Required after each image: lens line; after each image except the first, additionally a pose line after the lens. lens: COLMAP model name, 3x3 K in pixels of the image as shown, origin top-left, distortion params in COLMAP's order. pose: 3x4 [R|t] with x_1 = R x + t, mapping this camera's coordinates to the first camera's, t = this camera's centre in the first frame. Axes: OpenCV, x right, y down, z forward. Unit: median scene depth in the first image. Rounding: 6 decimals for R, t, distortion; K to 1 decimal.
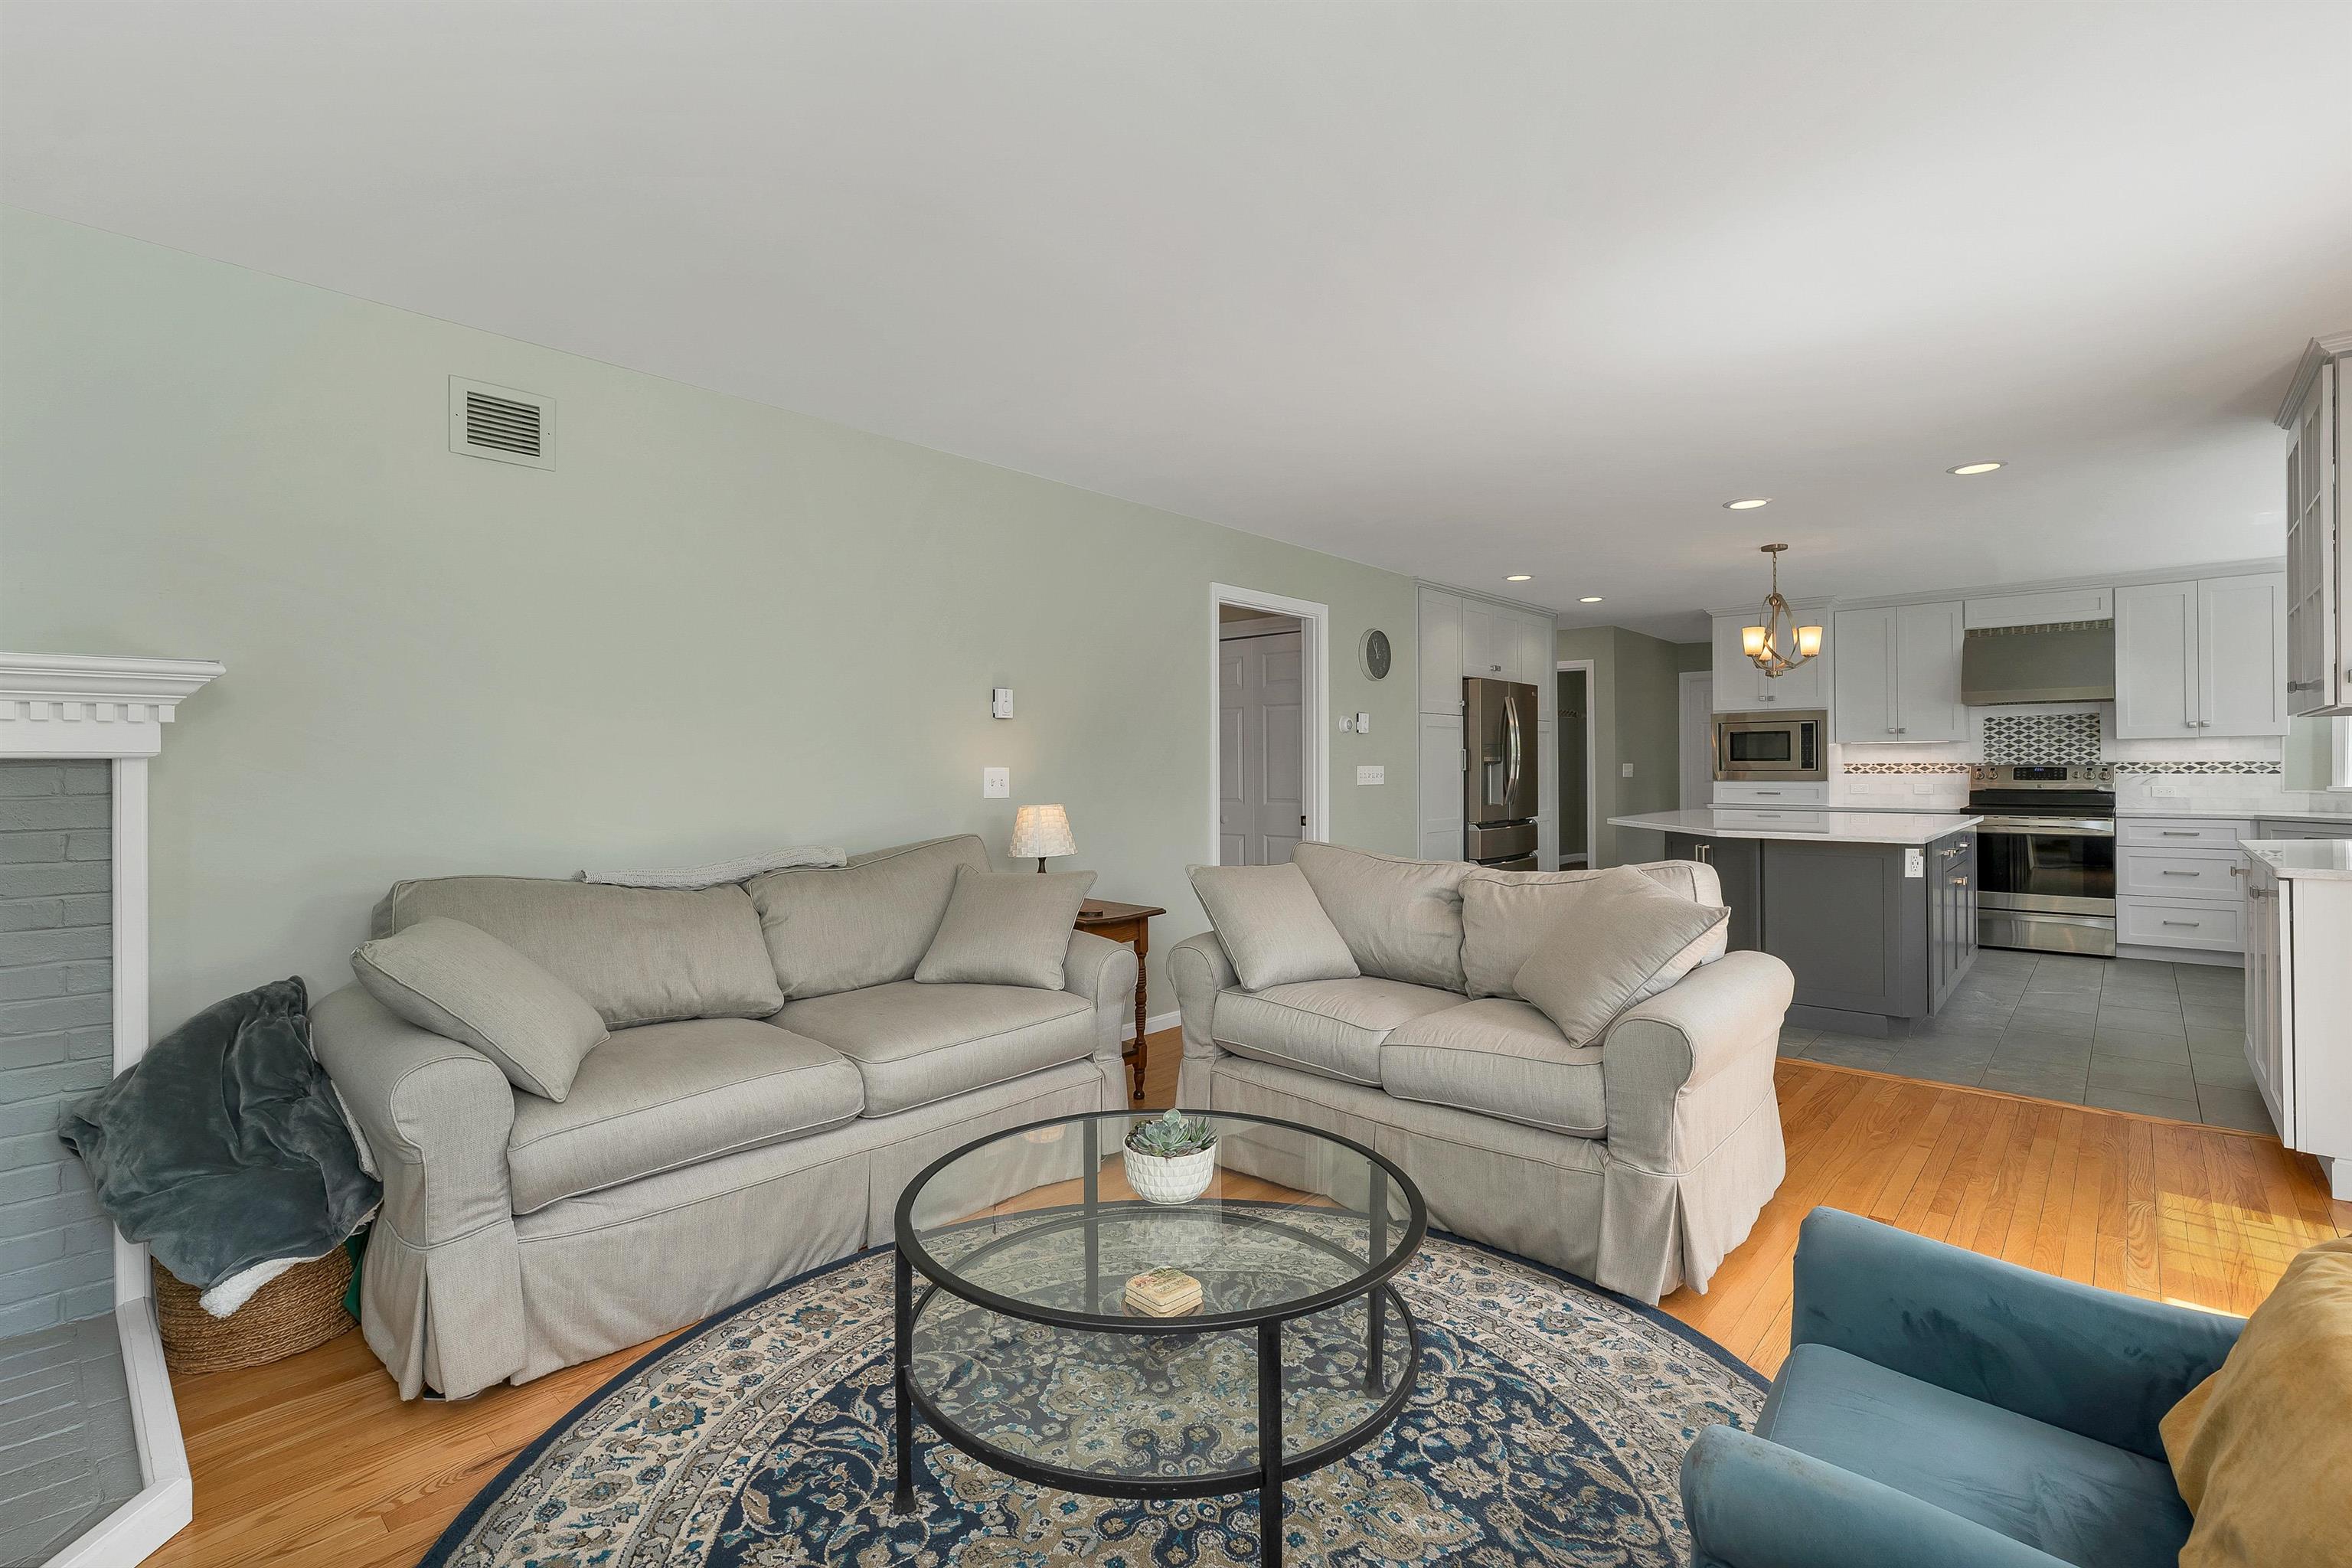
lens RADIAL K [[1074.0, 0, 1171.2], [0, 1074.0, 767.8], [0, 0, 1]] dist [0.002975, 0.001563]
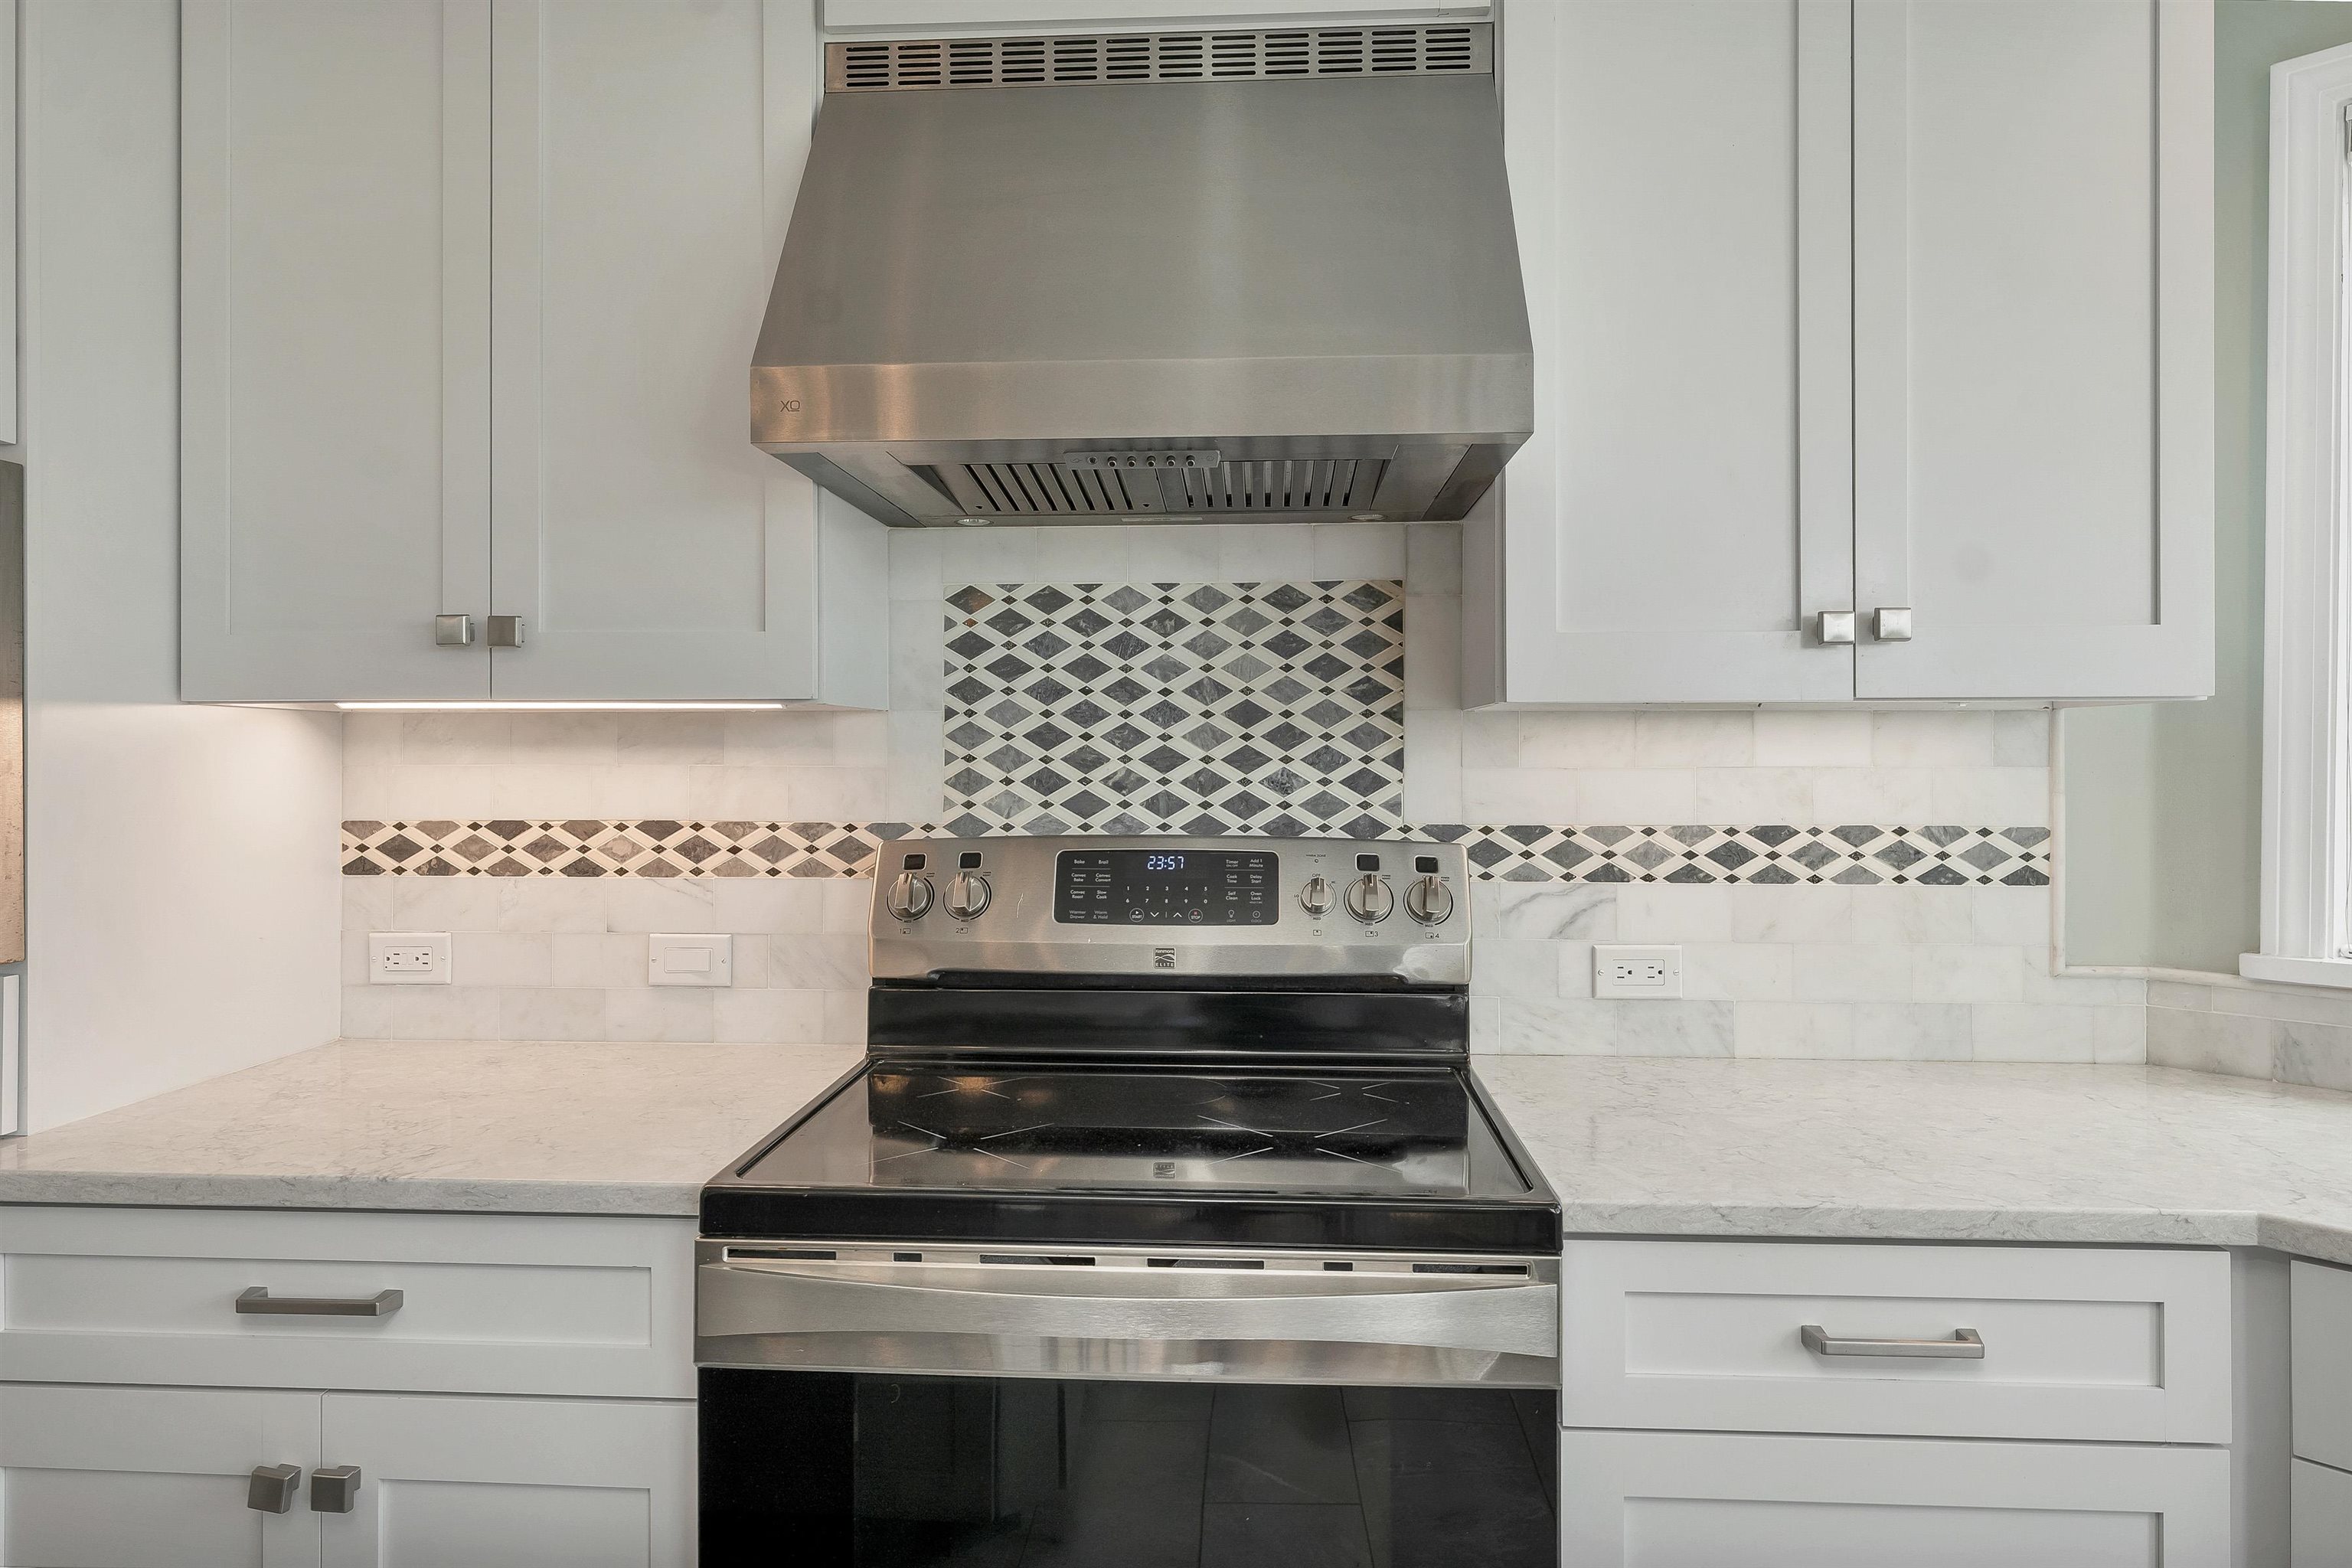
lens RADIAL K [[1493.3, 0, 1182.3], [0, 1493.3, 759.1], [0, 0, 1]] dist [0.000330, -0.002419]
pose [[0.780573, 0.007429, 0.625021, 0.650725], [-0.005117, 0.999972, -0.005495, -0.015310], [-0.625044, 0.001091, 0.780589, 0.801241]]
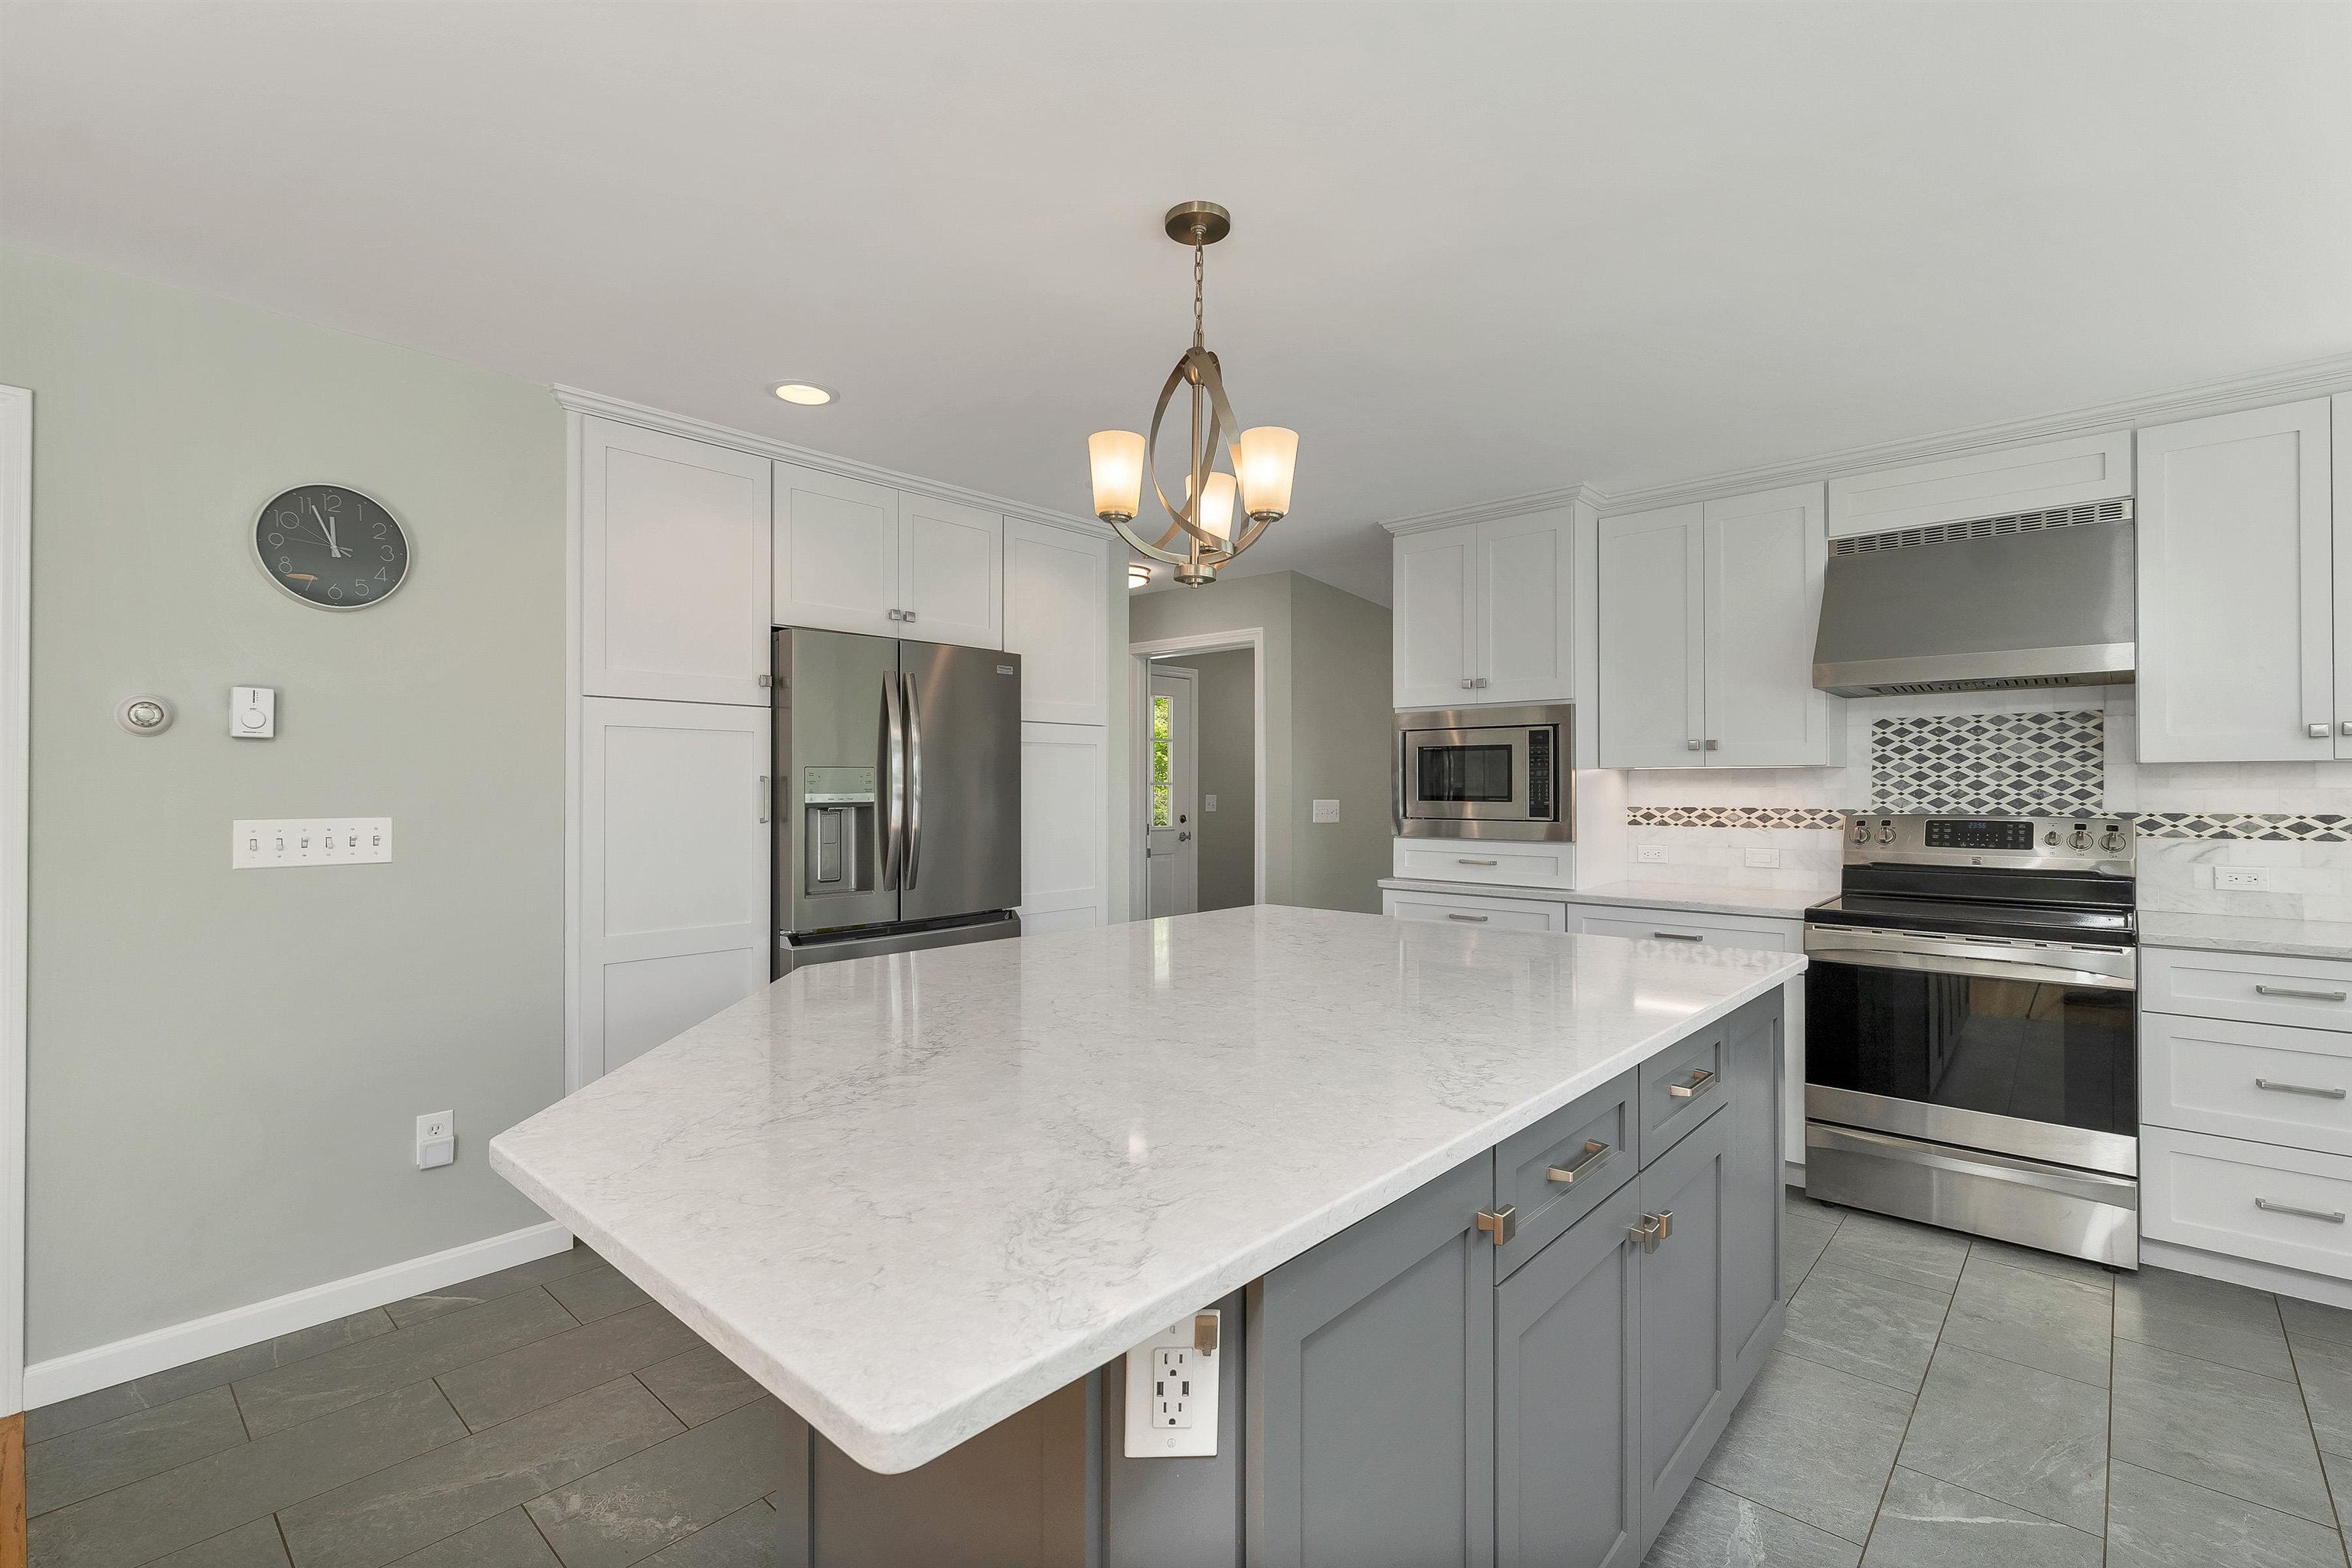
lens RADIAL K [[1074.0, 0, 1168.2], [0, 1074.0, 780.8], [0, 0, 1]] dist [0.002975, 0.001563]
pose [[0.999983, 0.005736, -0.000851, 0.445462], [-0.005741, 0.999959, -0.006977, -0.013142], [0.000811, 0.006982, 0.999975, 0.518734]]
